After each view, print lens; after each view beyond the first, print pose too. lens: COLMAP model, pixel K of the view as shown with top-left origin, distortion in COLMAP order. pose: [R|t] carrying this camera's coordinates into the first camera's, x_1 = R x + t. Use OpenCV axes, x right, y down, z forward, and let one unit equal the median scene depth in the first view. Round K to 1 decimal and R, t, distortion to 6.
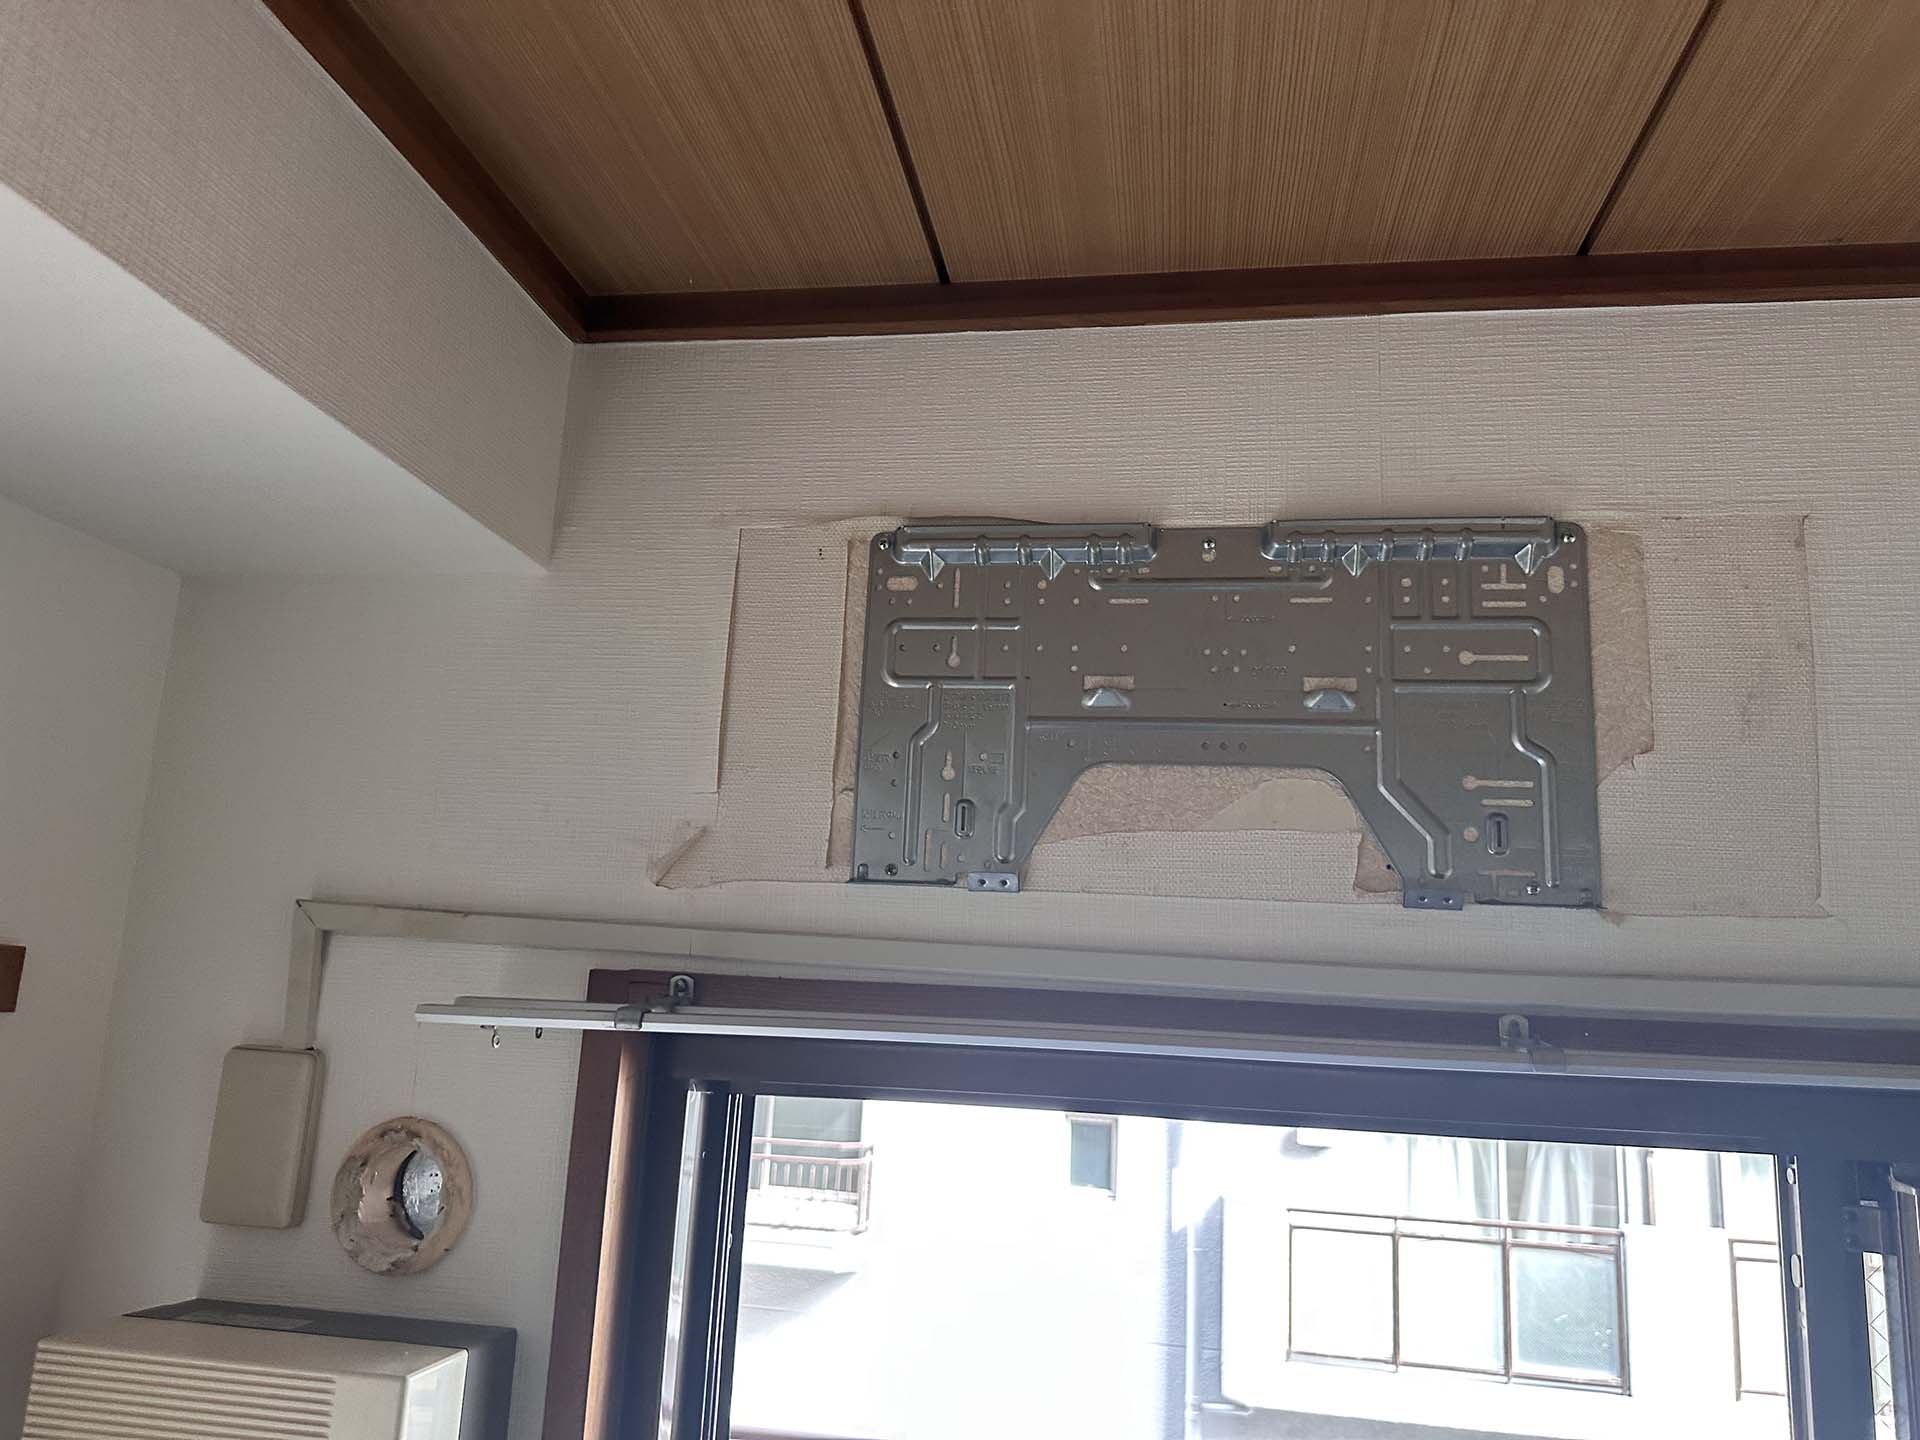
lens RADIAL K [[1383.5, 0, 955.3], [0, 1383.5, 734.3], [0, 0, 1]] dist [0.001436, -0.005071]
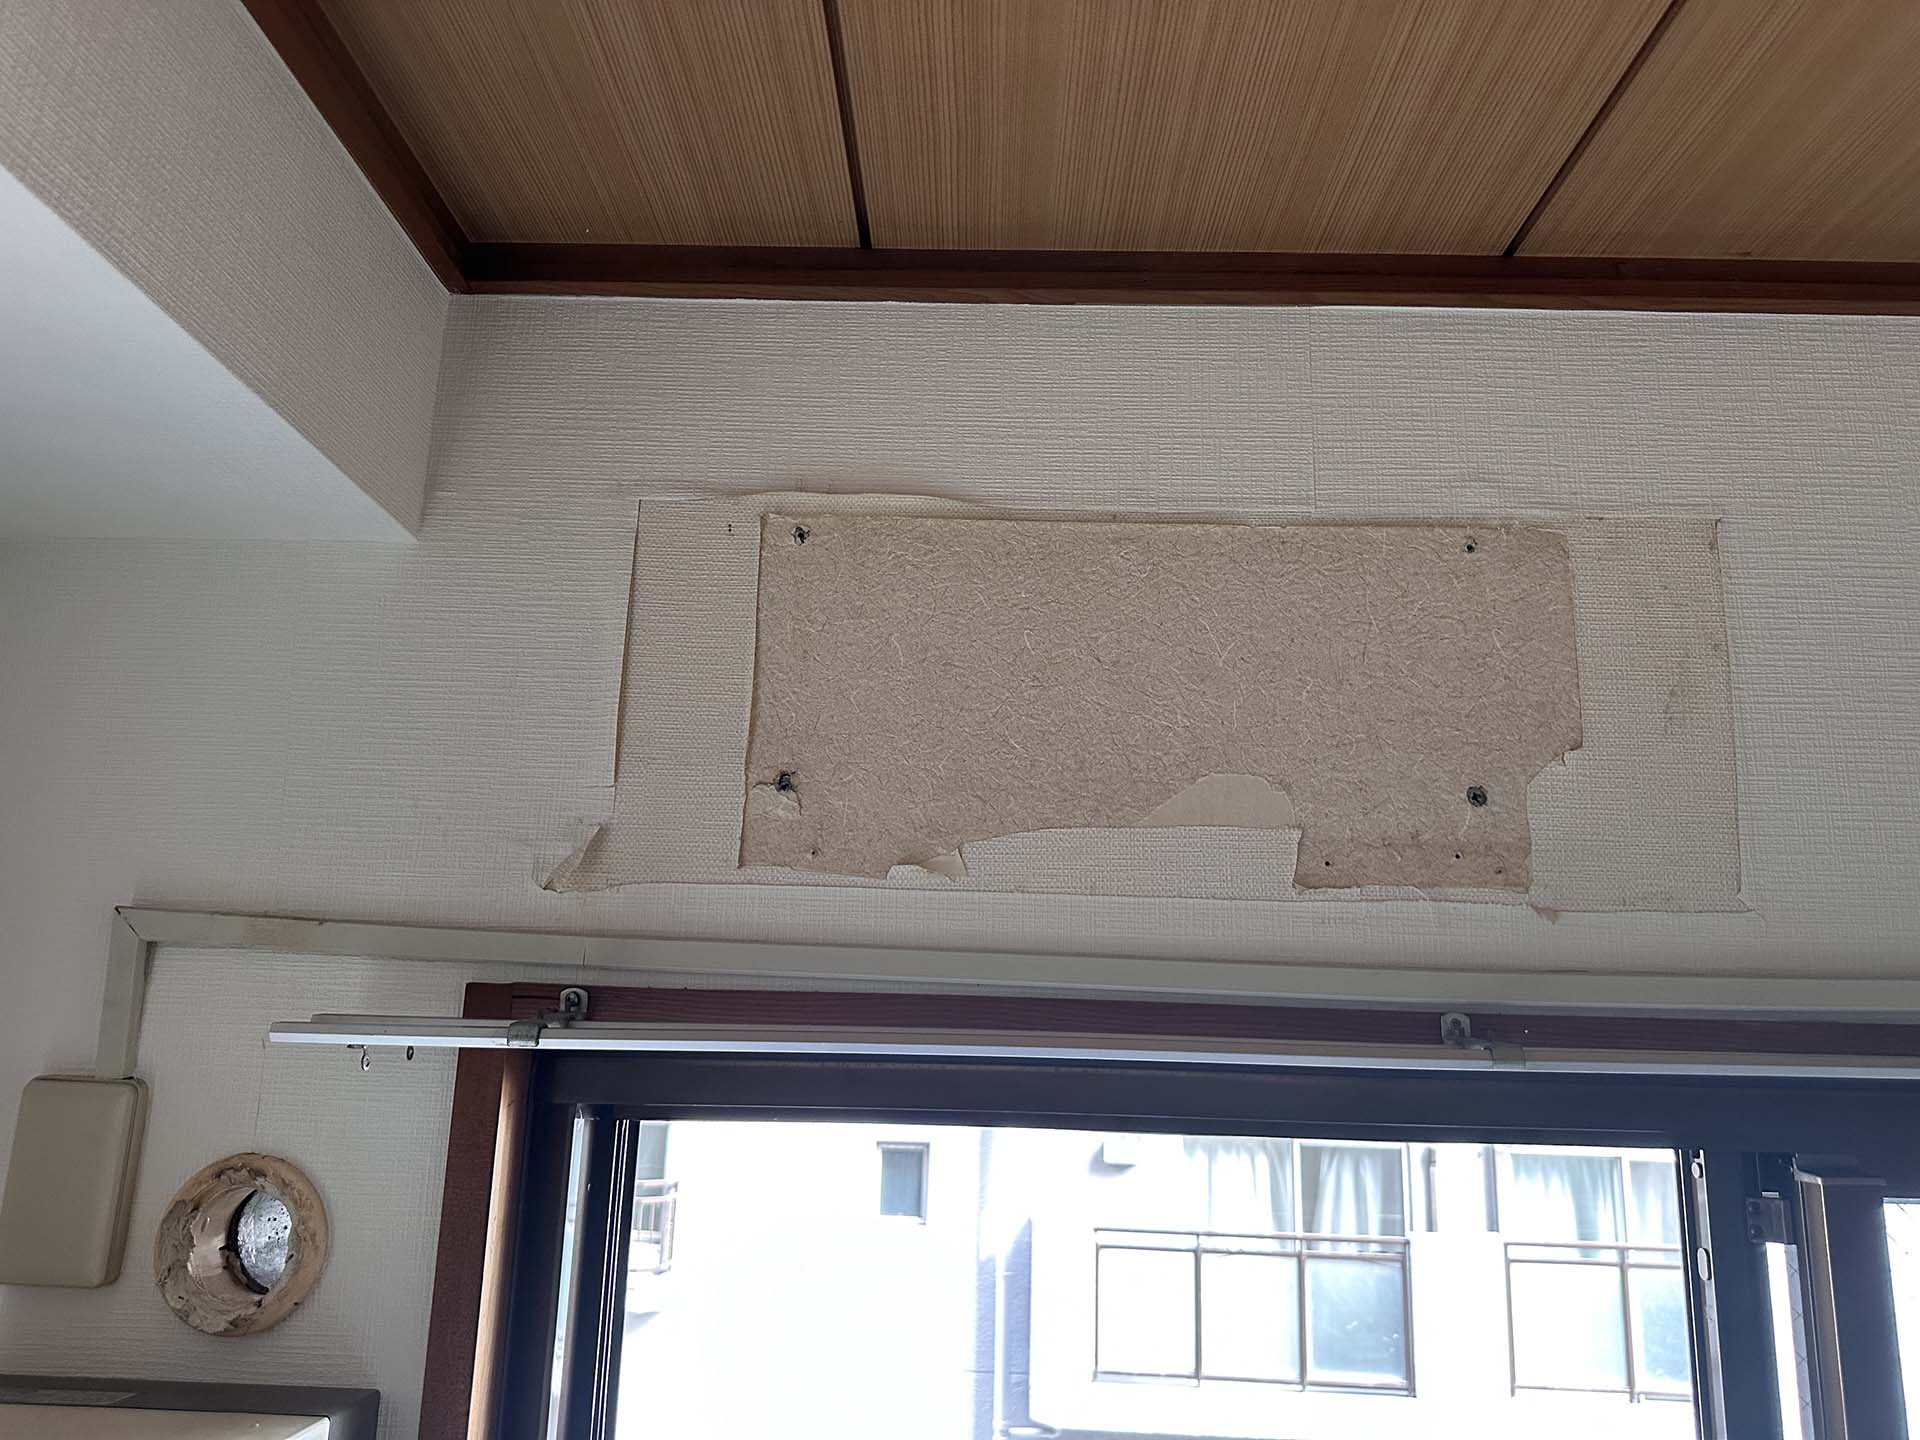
lens RADIAL K [[1383.5, 0, 955.3], [0, 1383.5, 734.3], [0, 0, 1]] dist [0.001436, -0.005071]
pose [[0.989947, 0.012284, 0.140907, -0.079105], [-0.009540, 0.999752, -0.020133, 0.024506], [-0.141119, 0.018586, 0.989818, 0.064369]]
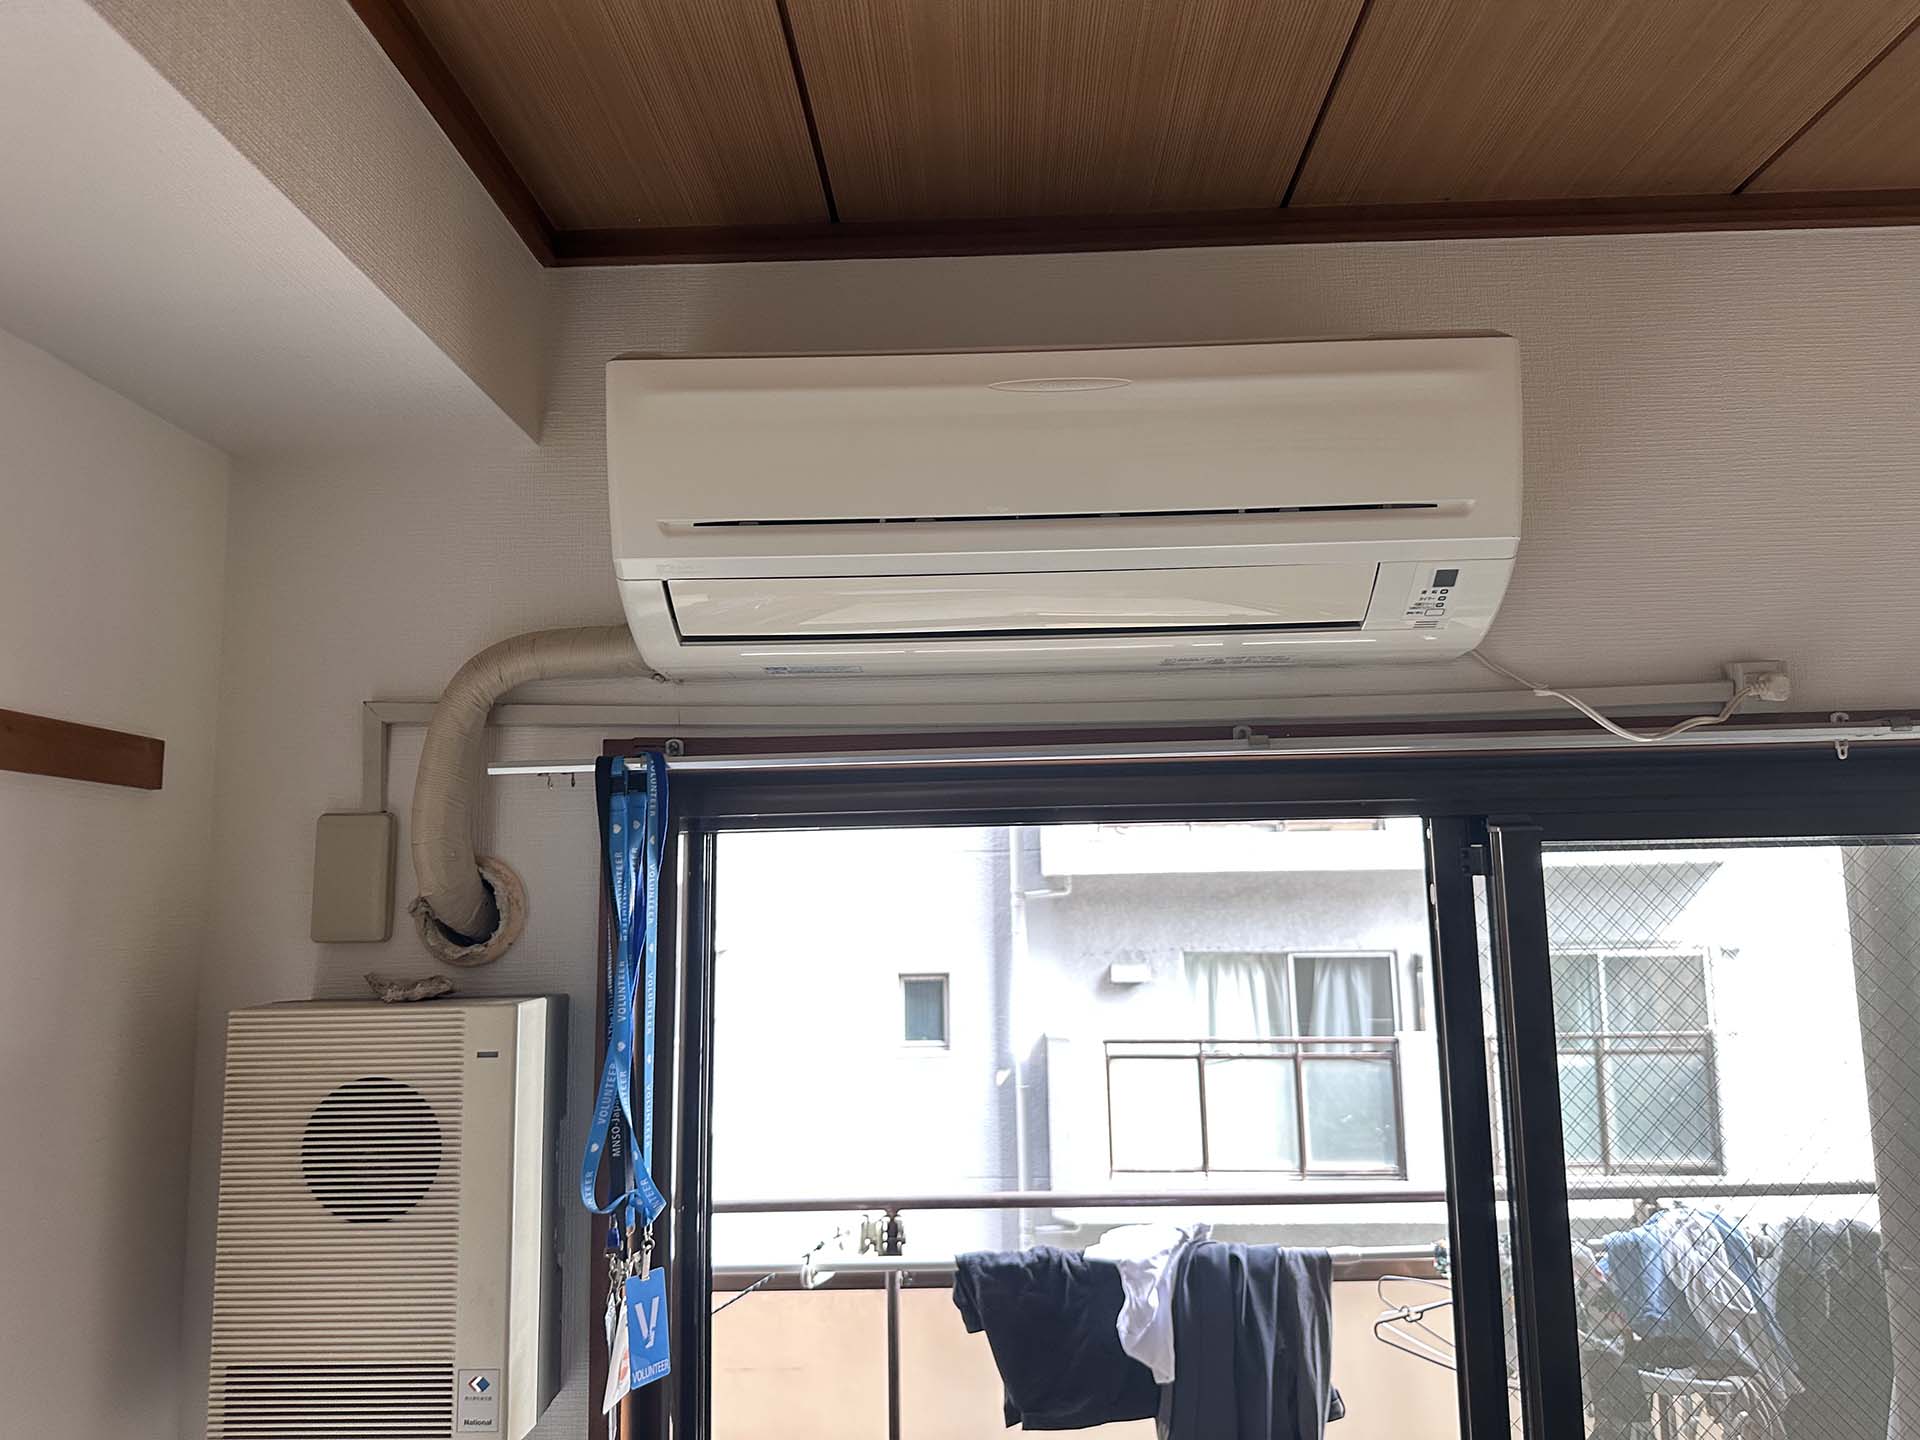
lens RADIAL K [[1367.9, 0, 963.3], [0, 1367.9, 715.1], [0, 0, 1]] dist [0.106024, -0.180147]
pose [[0.988908, -0.048330, 0.140446, -0.100314], [0.038832, 0.996819, 0.069598, 0.064677], [-0.143363, -0.063372, 0.987639, -0.394657]]
